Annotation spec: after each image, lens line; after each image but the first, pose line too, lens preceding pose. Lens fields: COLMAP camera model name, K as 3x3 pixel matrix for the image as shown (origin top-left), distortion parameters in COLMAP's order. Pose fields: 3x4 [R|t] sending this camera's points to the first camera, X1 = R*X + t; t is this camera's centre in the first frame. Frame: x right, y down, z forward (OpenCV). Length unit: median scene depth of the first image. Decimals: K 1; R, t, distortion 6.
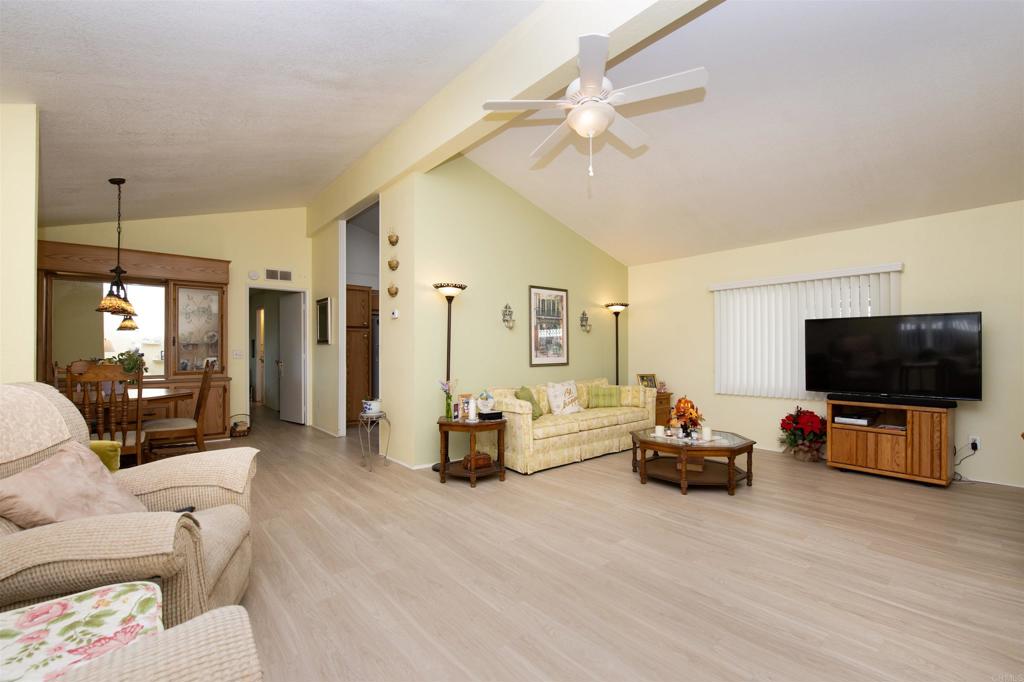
lens RADIAL K [[442.1, 0, 511.0], [0, 442.1, 350.1], [0, 0, 1]] dist [-0.011529, -0.000190]
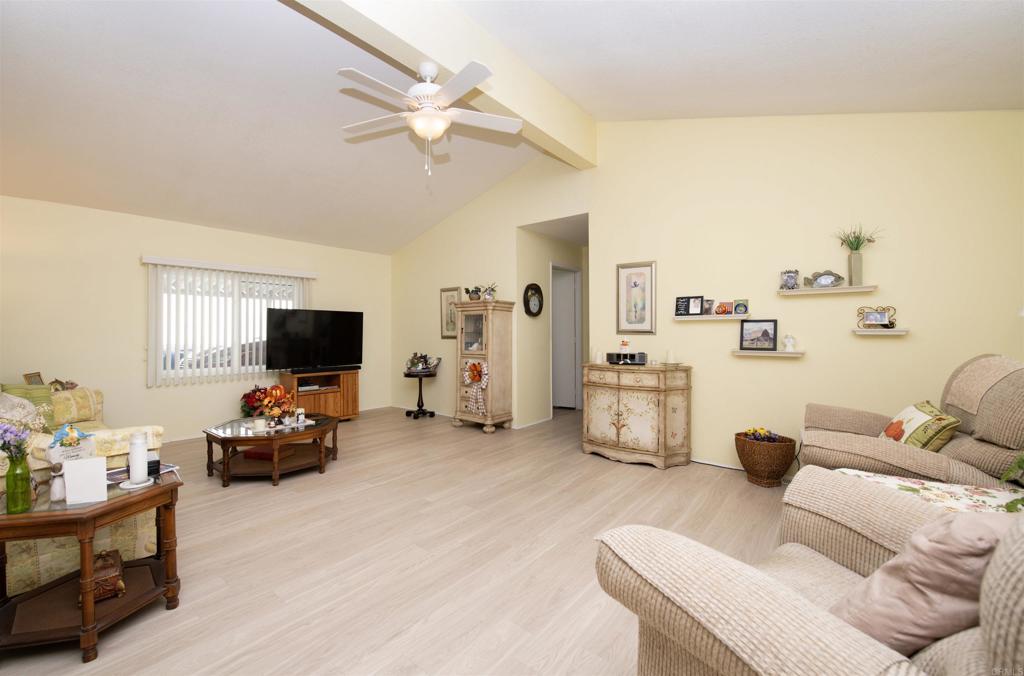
lens RADIAL K [[423.9, 0, 490.9], [0, 423.9, 330.1], [0, 0, 1]] dist [-0.000287, 0.000098]
pose [[-0.159214, 0.008125, 0.987211, -0.528309], [0.000284, 0.999966, -0.008184, -0.001972], [-0.987244, -0.001022, -0.159211, 0.610589]]
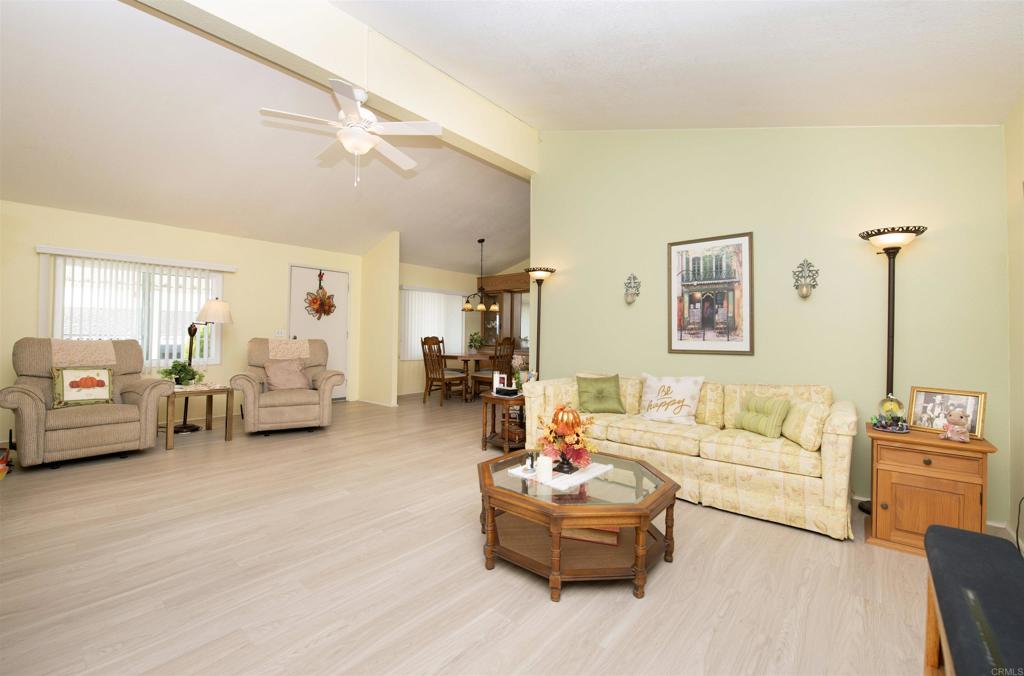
lens RADIAL K [[423.9, 0, 490.9], [0, 423.9, 330.1], [0, 0, 1]] dist [-0.000287, 0.000098]
pose [[0.146900, -0.003367, -0.989146, 0.857319], [-0.001977, 0.999991, -0.003698, 0.003297], [0.989149, 0.002499, 0.146892, 0.728229]]
